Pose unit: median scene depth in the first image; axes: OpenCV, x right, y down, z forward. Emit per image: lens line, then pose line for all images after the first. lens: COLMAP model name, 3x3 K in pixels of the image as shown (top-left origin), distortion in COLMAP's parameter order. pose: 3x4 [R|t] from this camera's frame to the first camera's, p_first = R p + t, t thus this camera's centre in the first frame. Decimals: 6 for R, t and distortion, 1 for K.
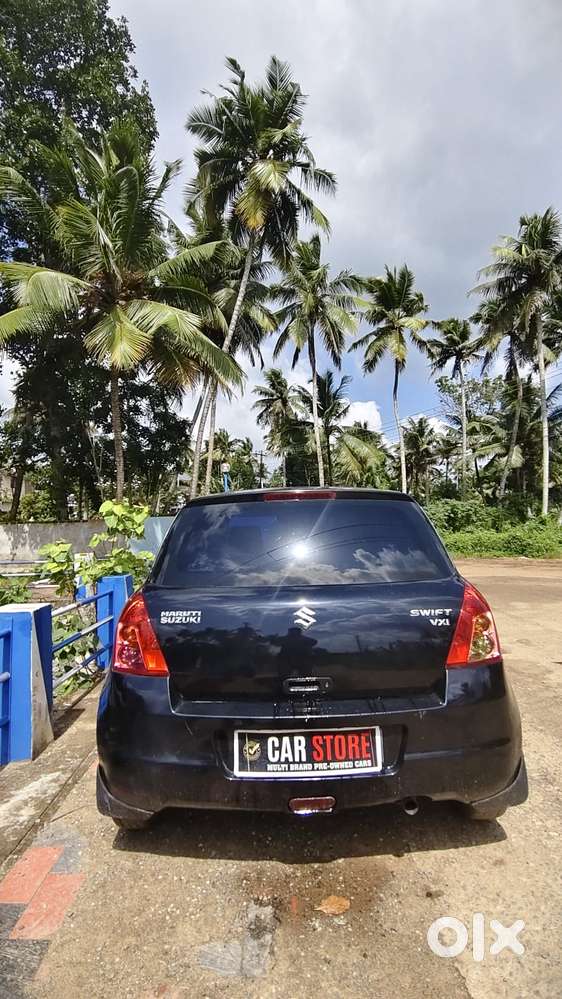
lens RADIAL K [[461.7, 0, 281.0], [0, 461.7, 499.5], [0, 0, 1]] dist [-0.029611, 0.006524]
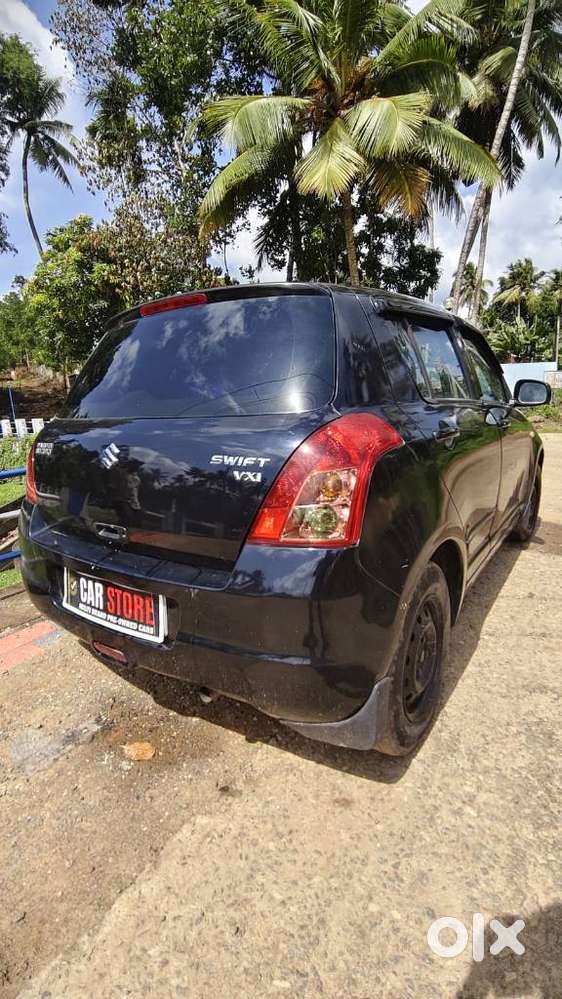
lens RADIAL K [[462.1, 0, 284.3], [0, 462.1, 499.9], [0, 0, 1]] dist [-0.028006, 0.006388]
pose [[0.827462, 0.113383, -0.549955, 0.749684], [0.057792, 0.957004, 0.284258, 0.111140], [0.558540, -0.266996, 0.785332, 0.487169]]
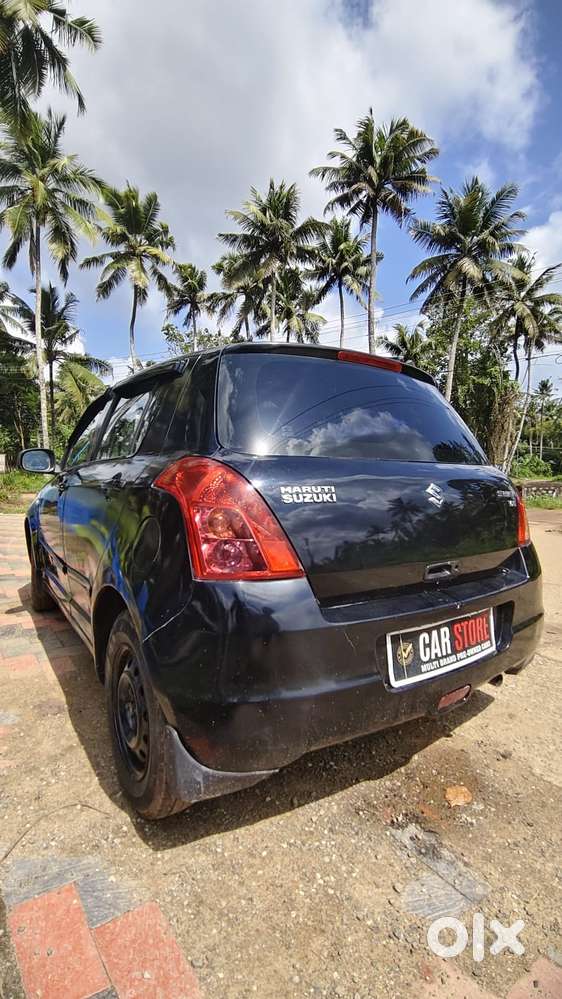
lens RADIAL K [[461.0, 0, 279.4], [0, 461.0, 501.4], [0, 0, 1]] dist [-0.020742, 0.000391]
pose [[0.825047, 0.008822, 0.564995, -0.643398], [-0.075824, 0.992564, 0.095225, 0.202316], [-0.559953, -0.121406, 0.819581, 0.449528]]
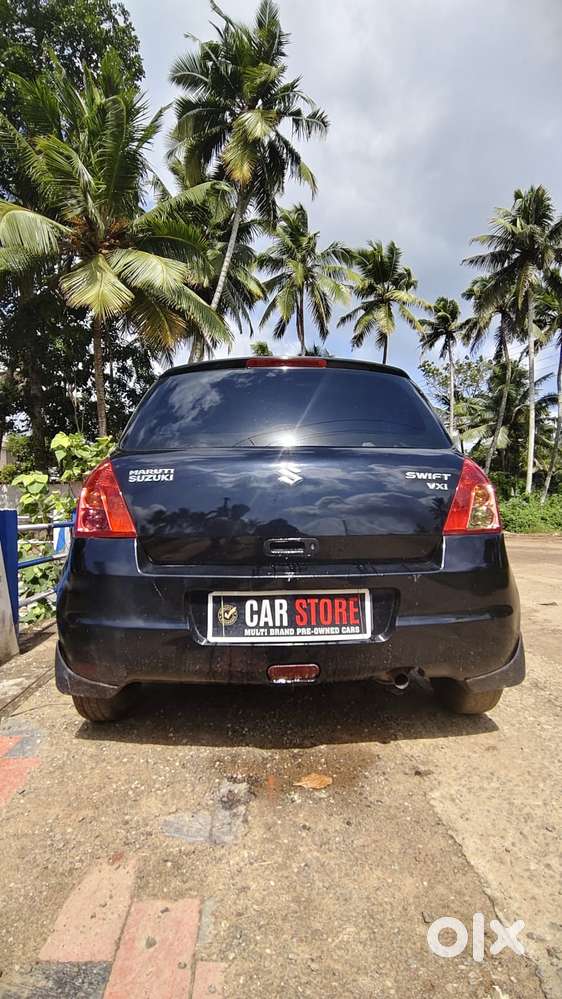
lens RADIAL K [[461.7, 0, 281.0], [0, 461.7, 499.5], [0, 0, 1]] dist [-0.029611, 0.006524]
pose [[0.999310, 0.020580, 0.030927, 0.007609], [-0.021916, 0.998813, 0.043492, 0.255733], [-0.029996, -0.044139, 0.998575, 0.094502]]
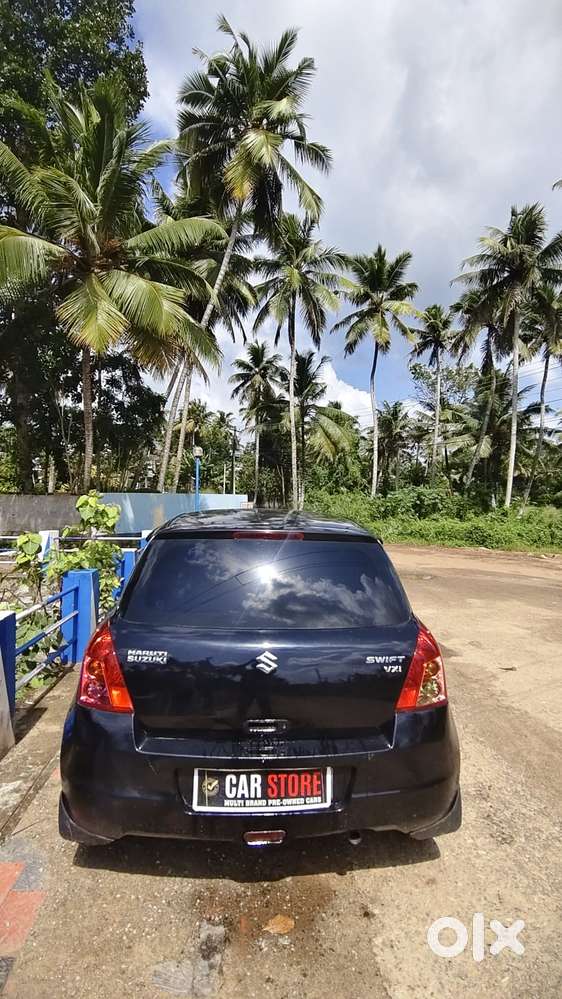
lens RADIAL K [[460.7, 0, 283.1], [0, 460.7, 500.4], [0, 0, 1]] dist [-0.020357, -0.001009]
pose [[0.996340, 0.052011, 0.067831, -0.002021], [-0.055815, 0.996900, 0.055452, -0.166138], [-0.064737, -0.059035, 0.996155, -0.025259]]
